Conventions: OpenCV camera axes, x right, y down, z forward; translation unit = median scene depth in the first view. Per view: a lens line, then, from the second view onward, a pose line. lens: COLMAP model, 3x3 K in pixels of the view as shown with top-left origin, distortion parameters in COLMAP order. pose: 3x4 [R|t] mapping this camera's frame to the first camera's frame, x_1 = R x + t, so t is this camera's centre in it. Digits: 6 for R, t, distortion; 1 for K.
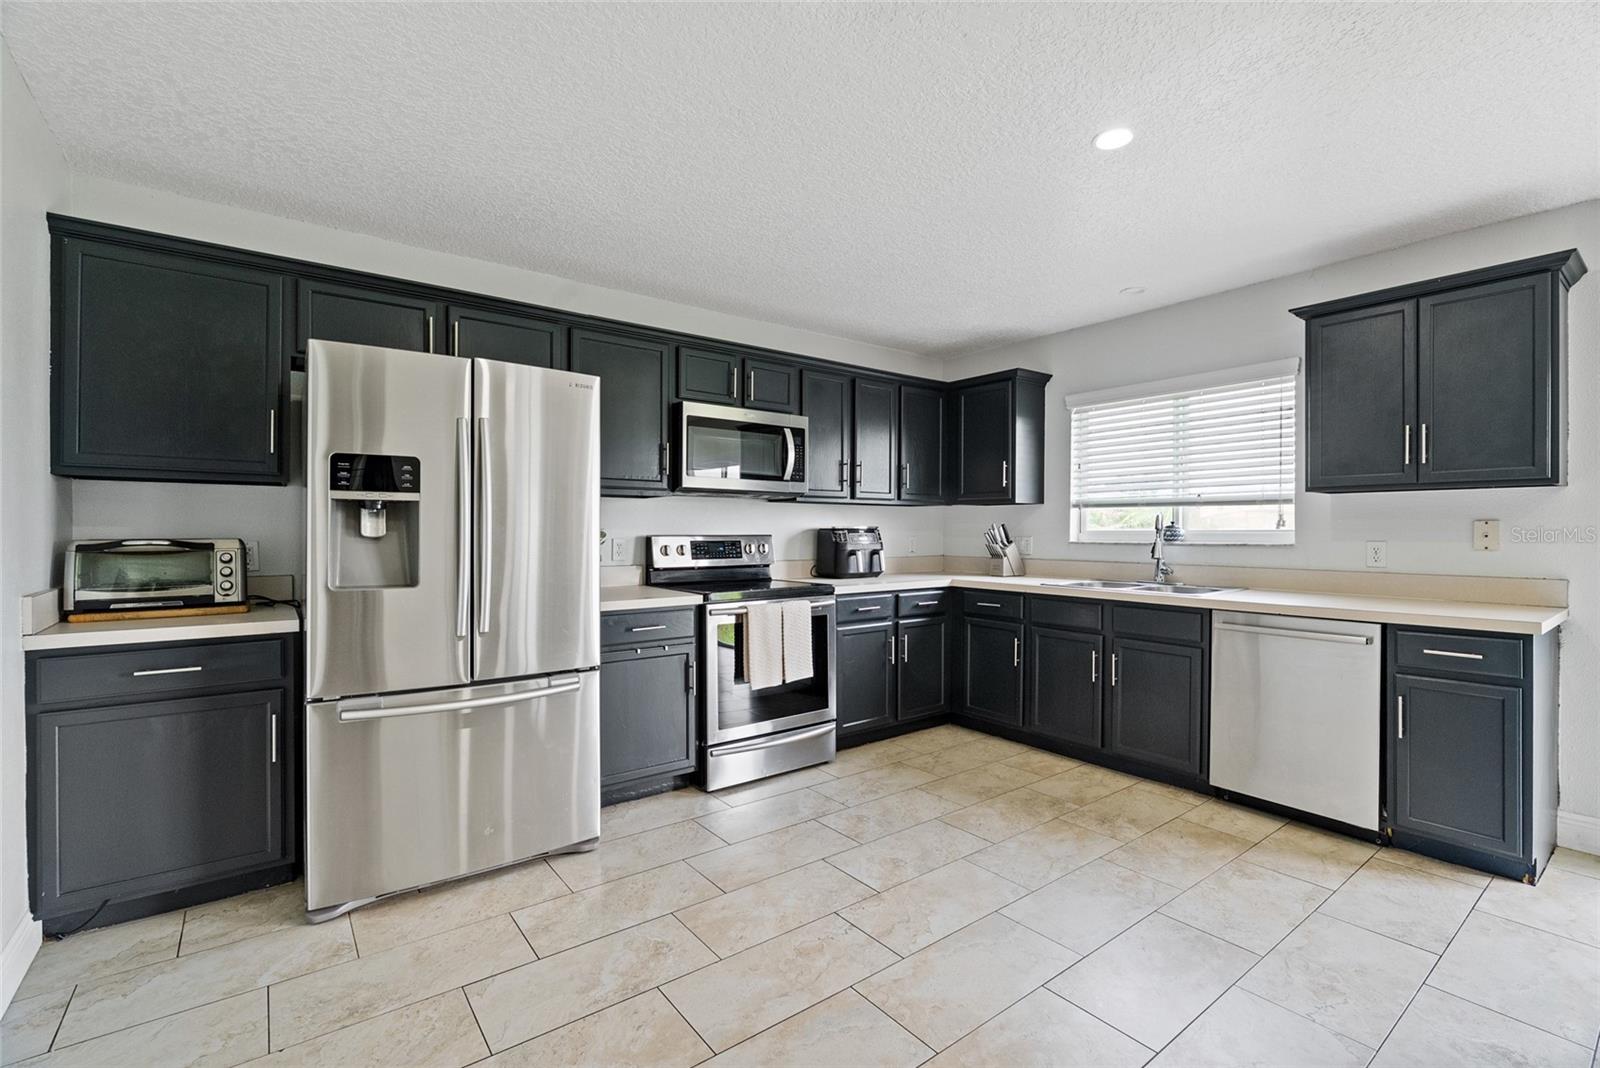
lens RADIAL K [[715.6, 0, 802.6], [0, 715.6, 534.4], [0, 0, 1]] dist [-0.008093, 0.001213]
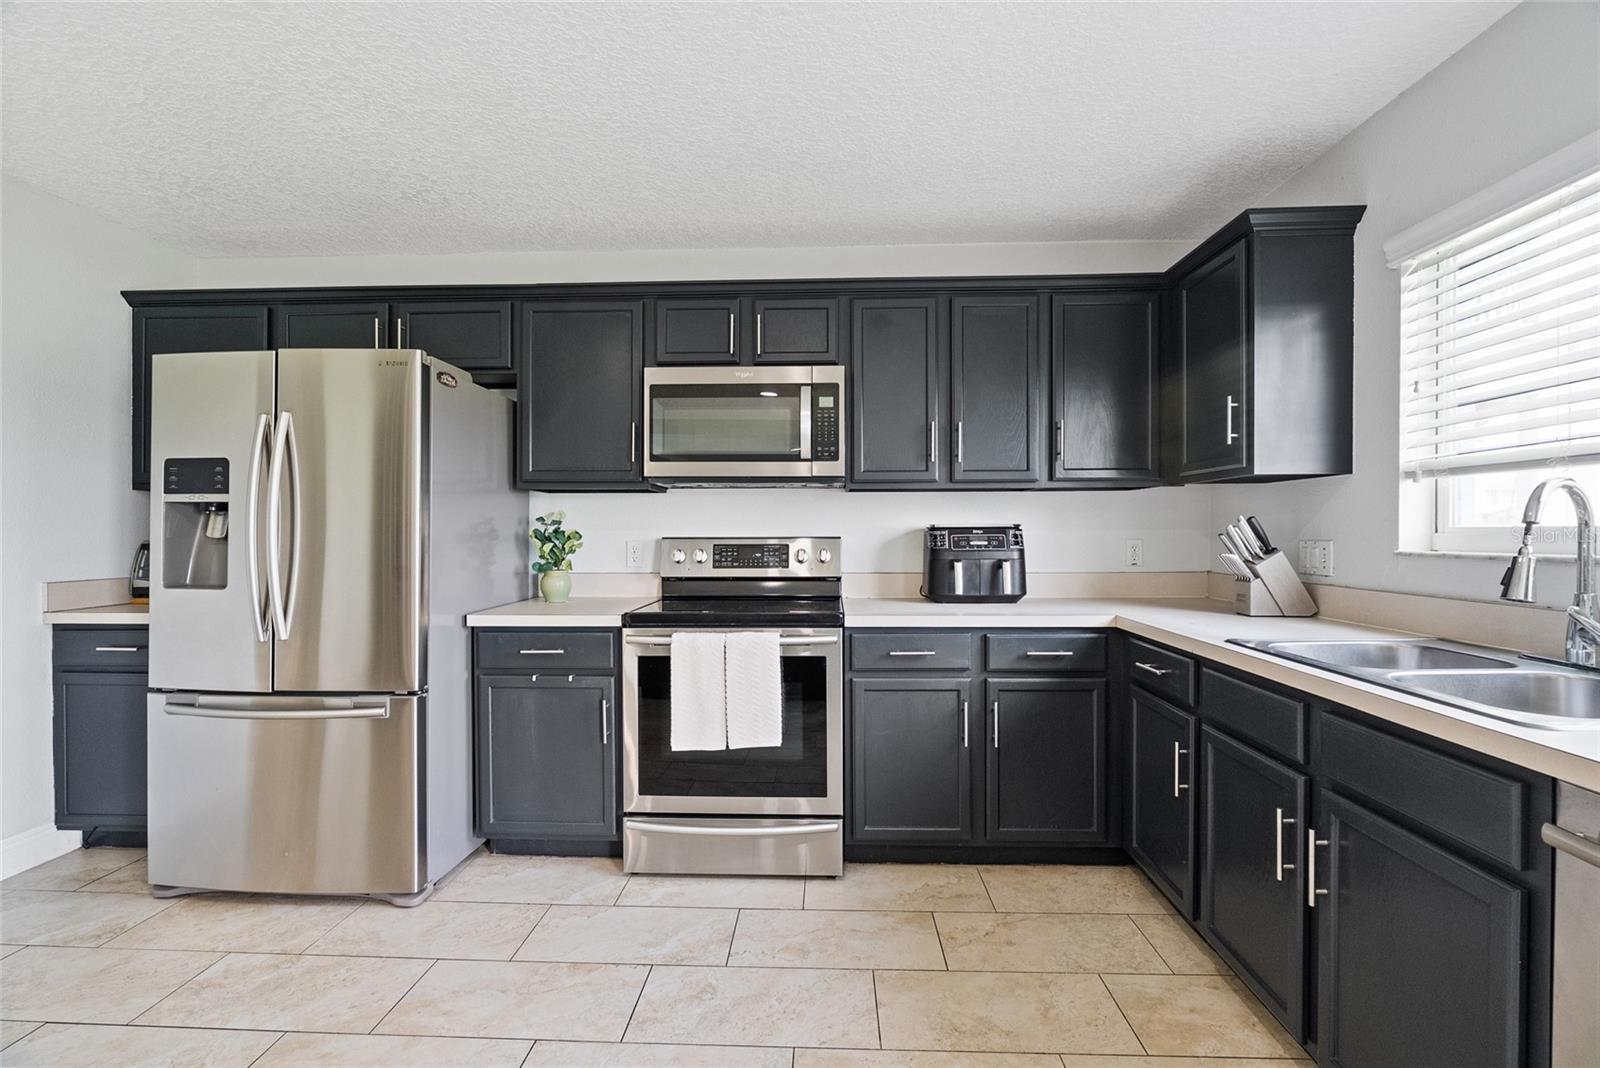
lens RADIAL K [[715.6, 0, 804.0], [0, 715.6, 536.9], [0, 0, 1]] dist [-0.008093, 0.001213]
pose [[0.767605, 0.000378, -0.640923, 0.475598], [-0.000598, 1.000000, -0.000126, 0.001032], [0.640923, 0.000480, 0.767605, 0.505254]]
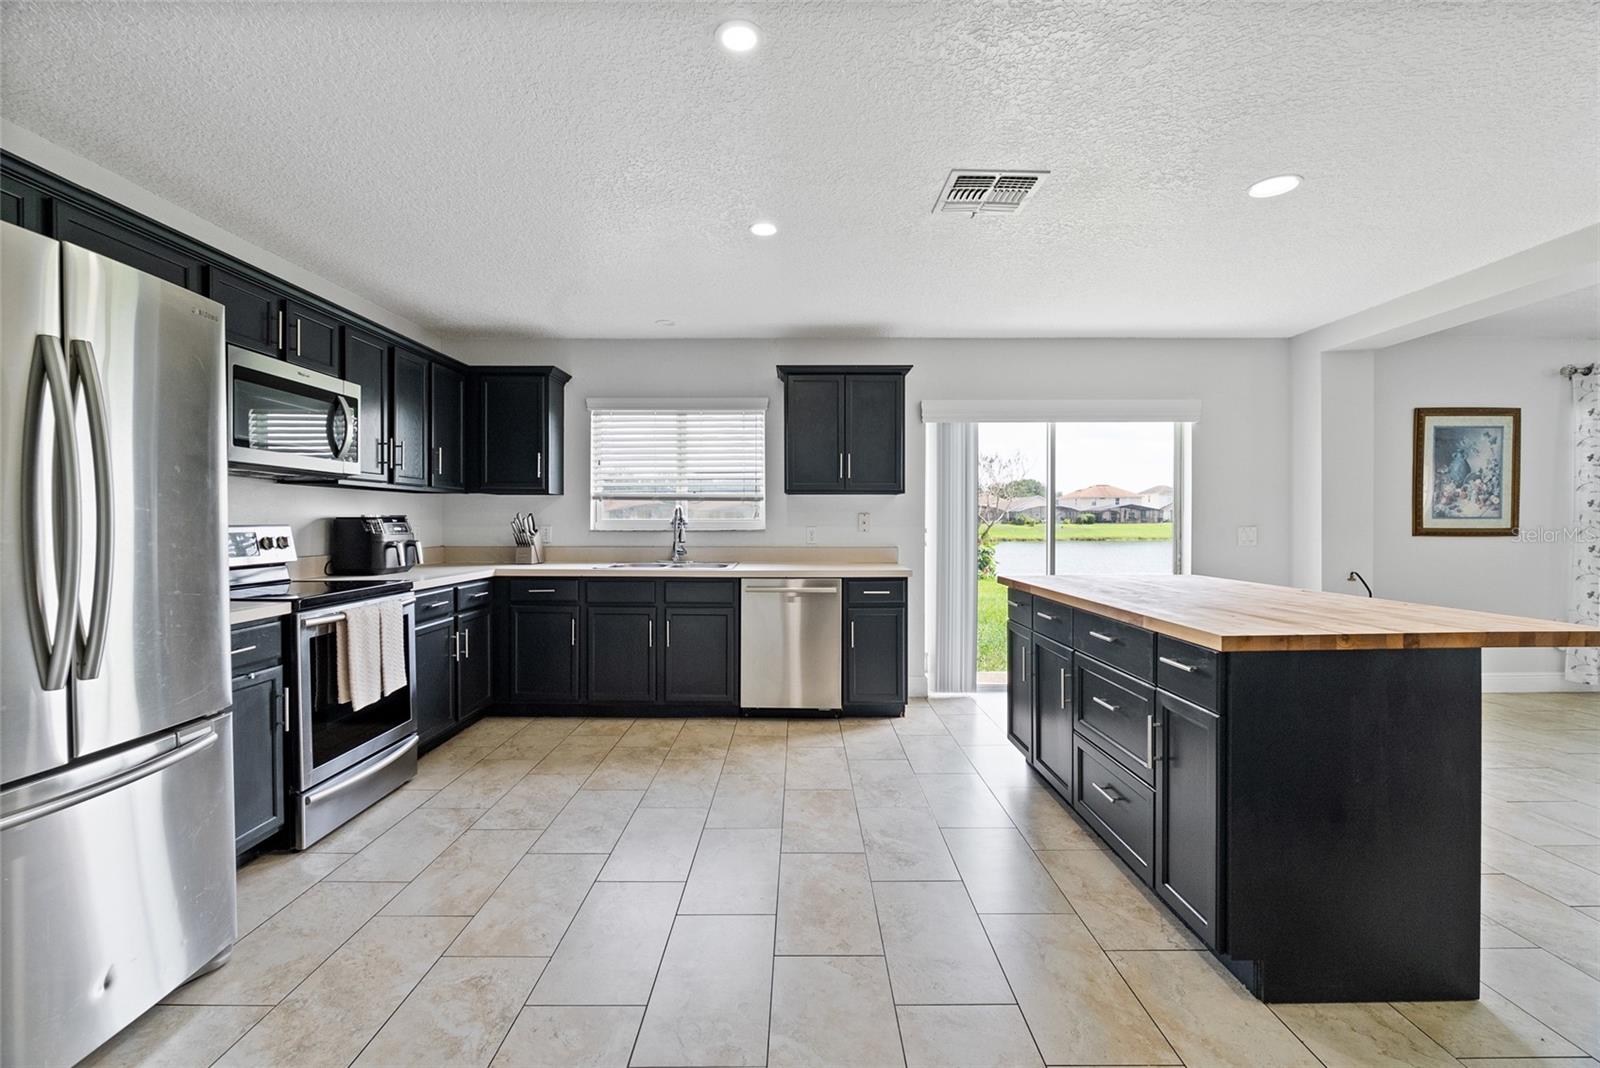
lens RADIAL K [[715.6, 0, 804.6], [0, 715.6, 530.6], [0, 0, 1]] dist [-0.008093, 0.001213]
pose [[0.604999, -0.012214, 0.796133, -0.395052], [0.005691, 0.999923, 0.011016, 0.001608], [-0.796206, -0.002134, 0.605022, 0.078271]]
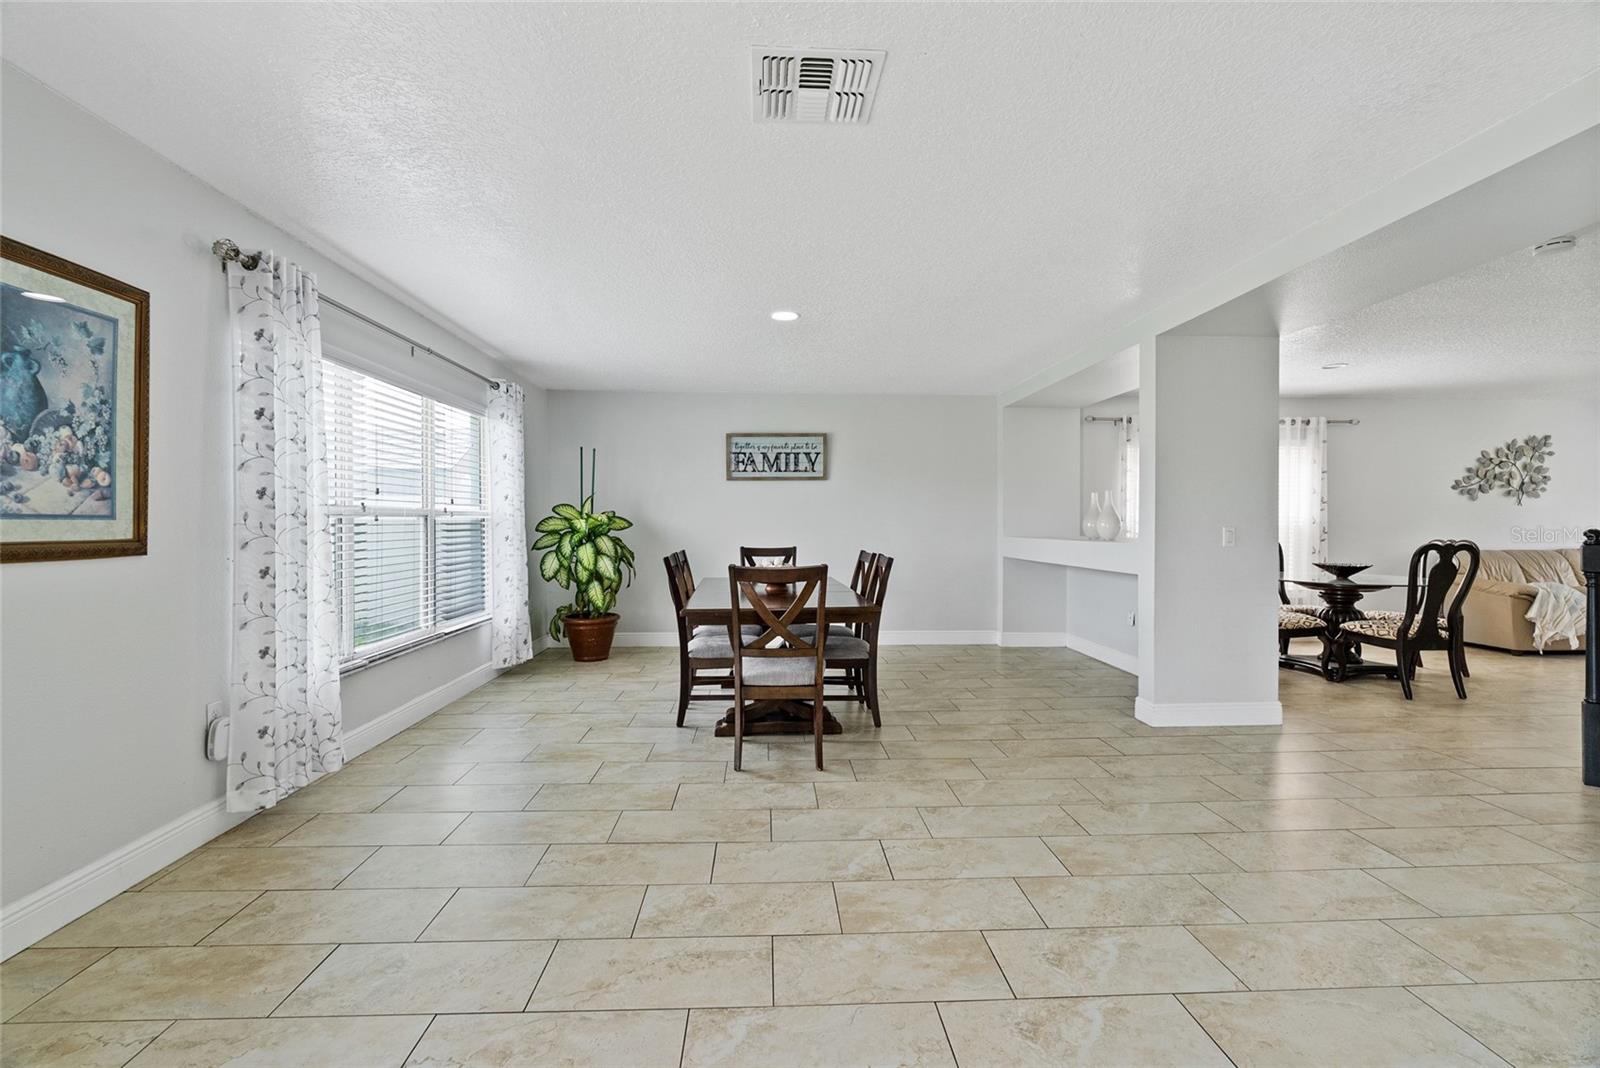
lens RADIAL K [[715.6, 0, 791.5], [0, 715.6, 519.6], [0, 0, 1]] dist [-0.008093, 0.001213]
pose [[-0.817261, -0.004751, 0.576247, 0.687413], [-0.000310, 0.999969, 0.007806, -0.003292], [-0.576267, 0.006201, -0.817238, 0.006045]]
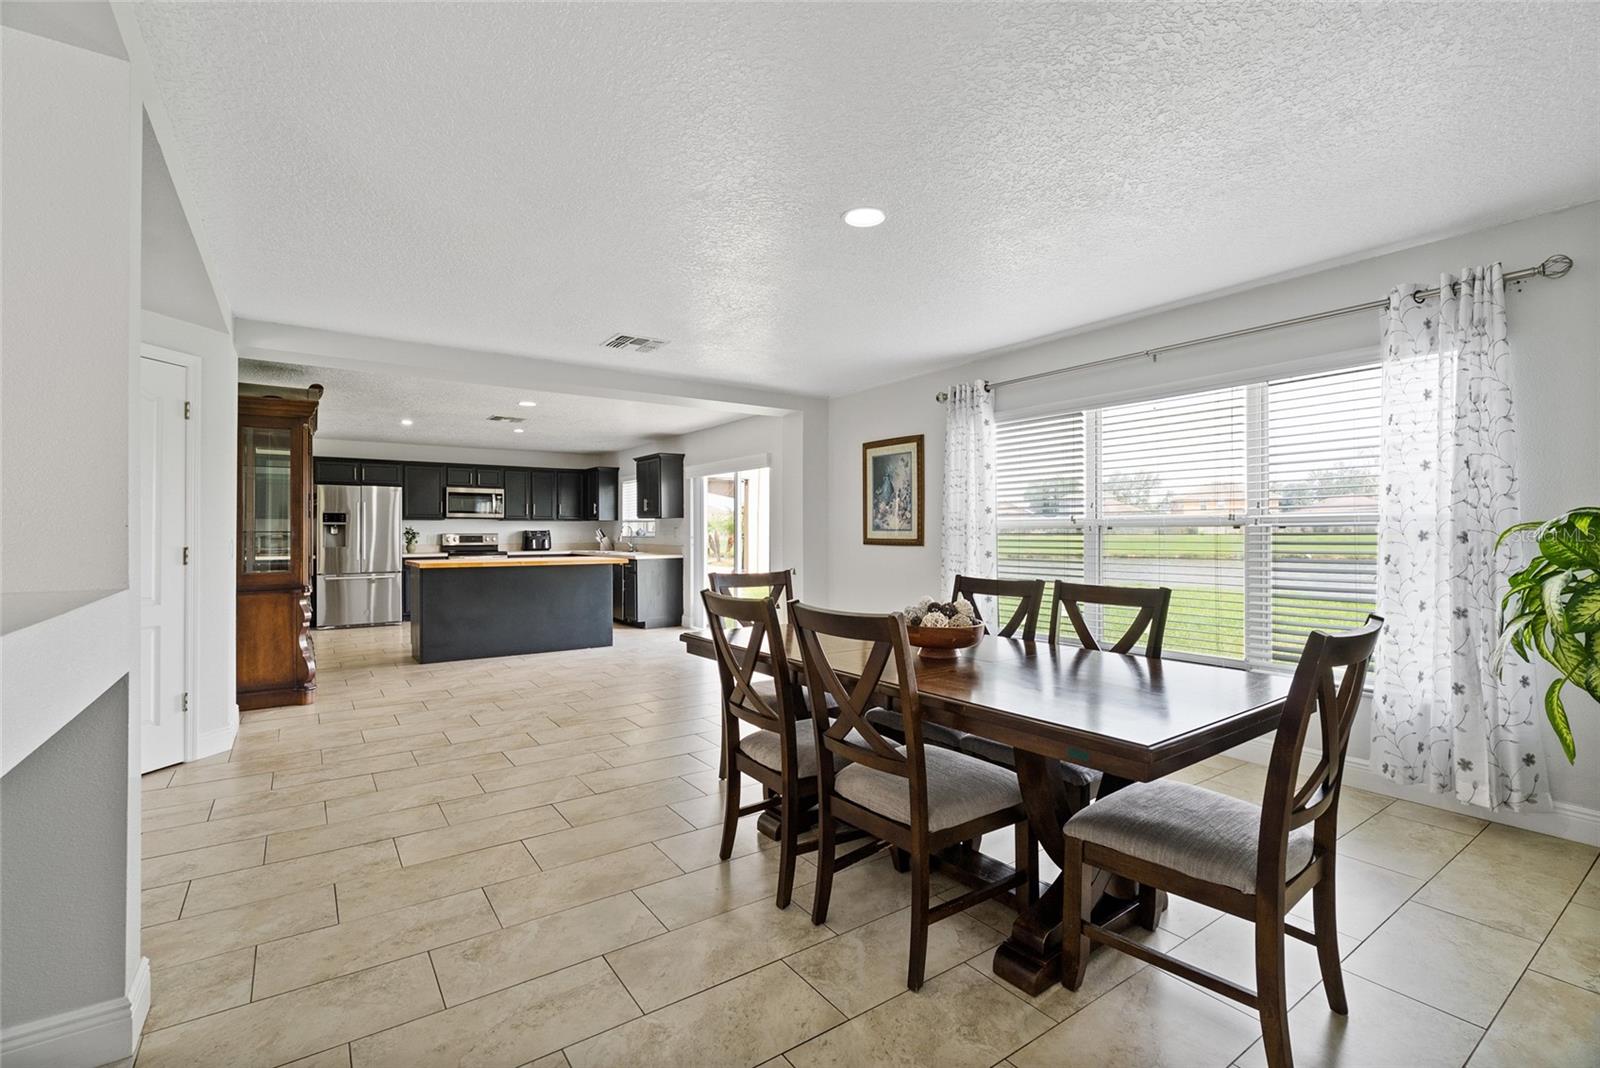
lens RADIAL K [[715.6, 0, 802.2], [0, 715.6, 531.2], [0, 0, 1]] dist [-0.008093, 0.001213]
pose [[0.999275, -0.001966, -0.038031, 1.383330], [0.001735, 0.999980, -0.006127, 0.012061], [0.038043, 0.006057, 0.999258, -1.839067]]
